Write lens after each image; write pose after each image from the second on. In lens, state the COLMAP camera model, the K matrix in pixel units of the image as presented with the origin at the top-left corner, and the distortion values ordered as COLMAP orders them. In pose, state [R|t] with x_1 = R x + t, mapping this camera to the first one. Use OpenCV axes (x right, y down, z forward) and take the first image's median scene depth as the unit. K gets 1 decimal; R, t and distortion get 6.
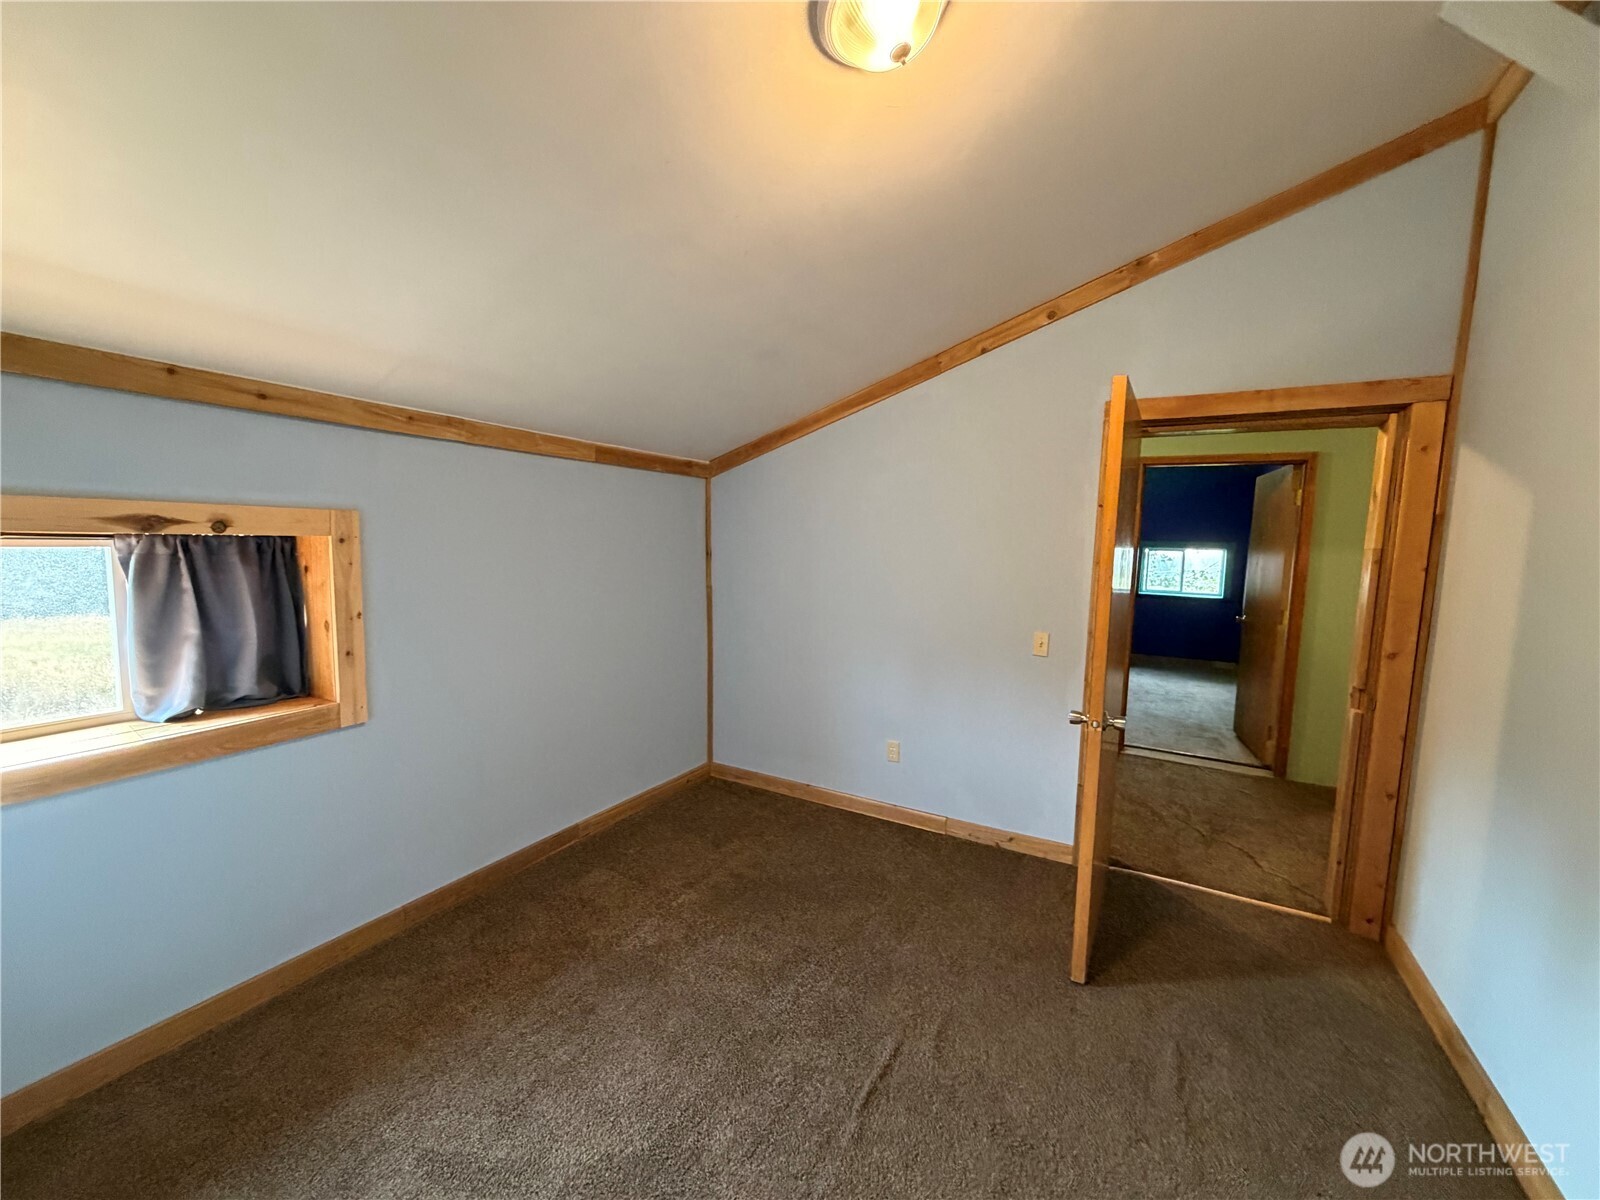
lens RADIAL K [[639.7, 0, 793.1], [0, 639.7, 600.0], [0, 0, 1]] dist [0.000742, 0.000450]
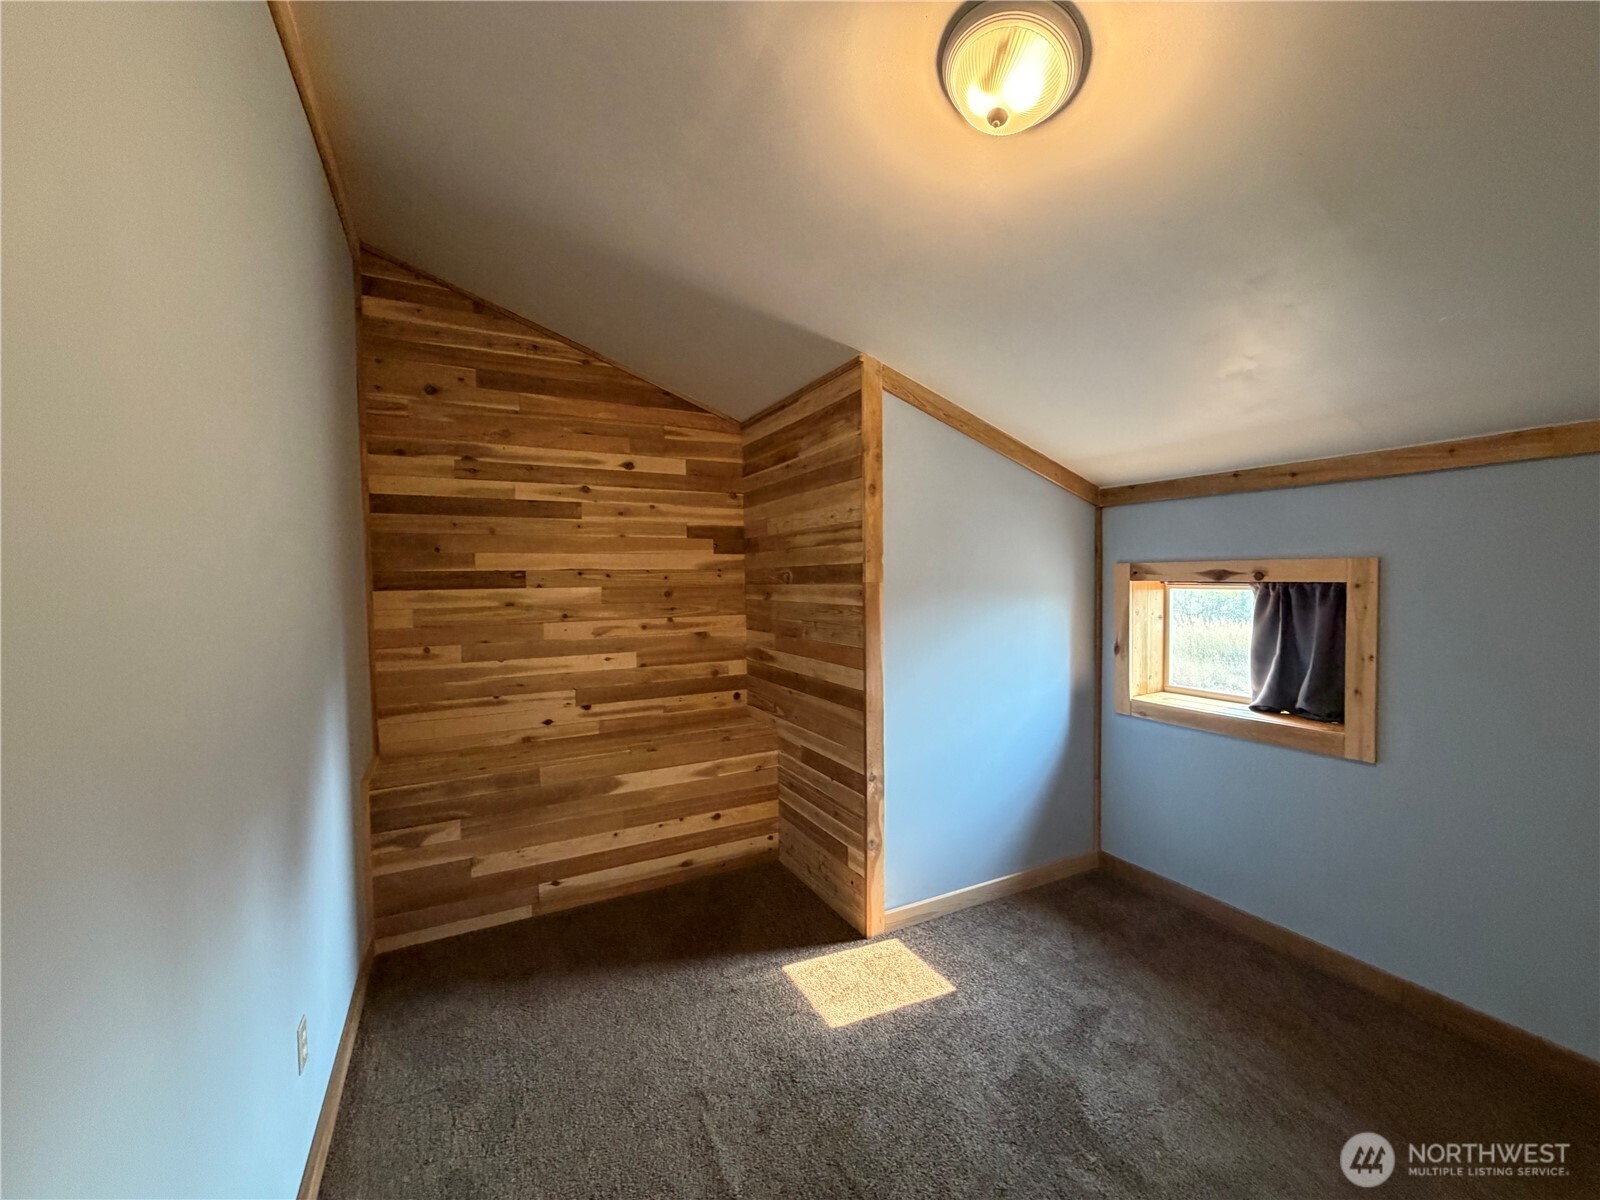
lens RADIAL K [[639.7, 0, 800.6], [0, 639.7, 601.5], [0, 0, 1]] dist [0.000742, 0.000450]
pose [[-0.551536, 0.016666, -0.833985, 0.793615], [-0.080774, 0.994035, 0.073282, -0.077572], [0.830231, 0.107782, -0.546900, 0.903523]]
